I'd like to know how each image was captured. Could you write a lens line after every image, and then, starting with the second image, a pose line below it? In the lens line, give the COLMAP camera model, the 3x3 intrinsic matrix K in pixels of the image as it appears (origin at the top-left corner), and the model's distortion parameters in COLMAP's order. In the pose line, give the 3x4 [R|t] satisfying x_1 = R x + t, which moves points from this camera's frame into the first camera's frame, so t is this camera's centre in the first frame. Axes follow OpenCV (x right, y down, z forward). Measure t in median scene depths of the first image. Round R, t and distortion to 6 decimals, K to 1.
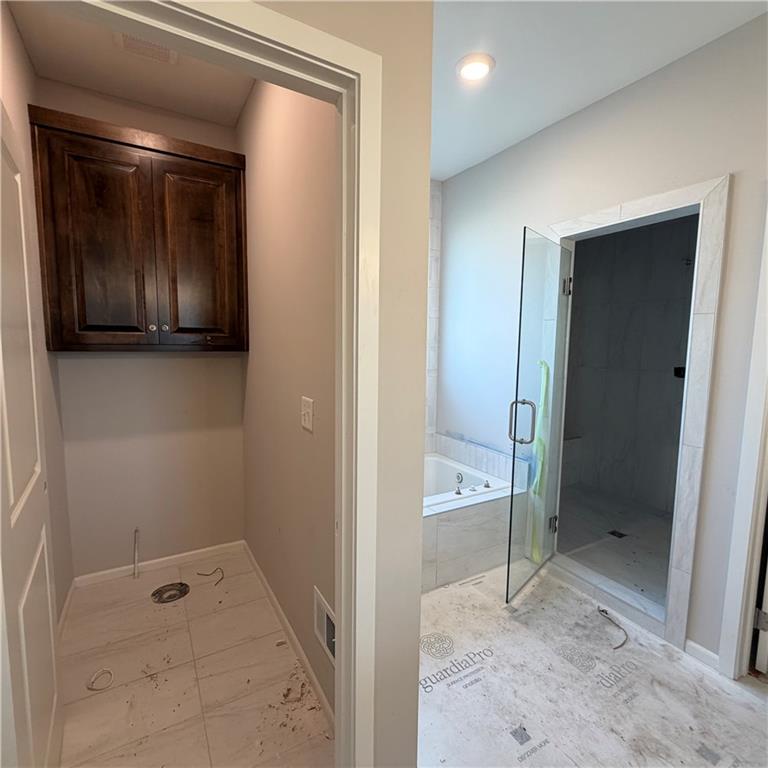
lens RADIAL K [[407.9, 0, 382.8], [0, 407.9, 383.9], [0, 0, 1]] dist [0.007465, -0.003416]
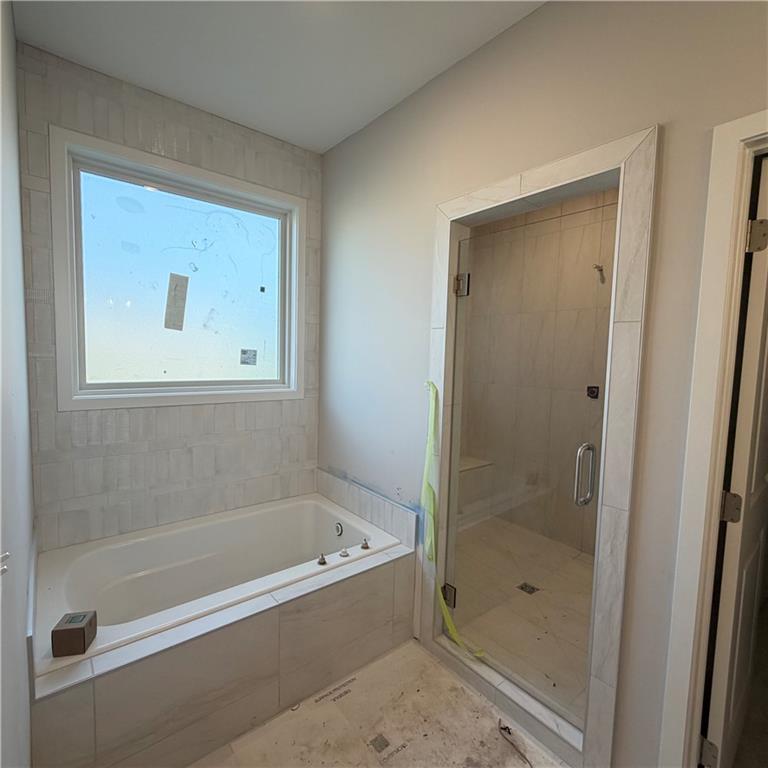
lens RADIAL K [[407.9, 0, 383.9], [0, 407.9, 384.2], [0, 0, 1]] dist [0.007465, -0.003416]
pose [[0.986750, 0.003829, 0.162202, 0.187331], [0.000482, 0.999648, -0.026526, -0.032785], [-0.162246, 0.026252, 0.986401, 0.274696]]
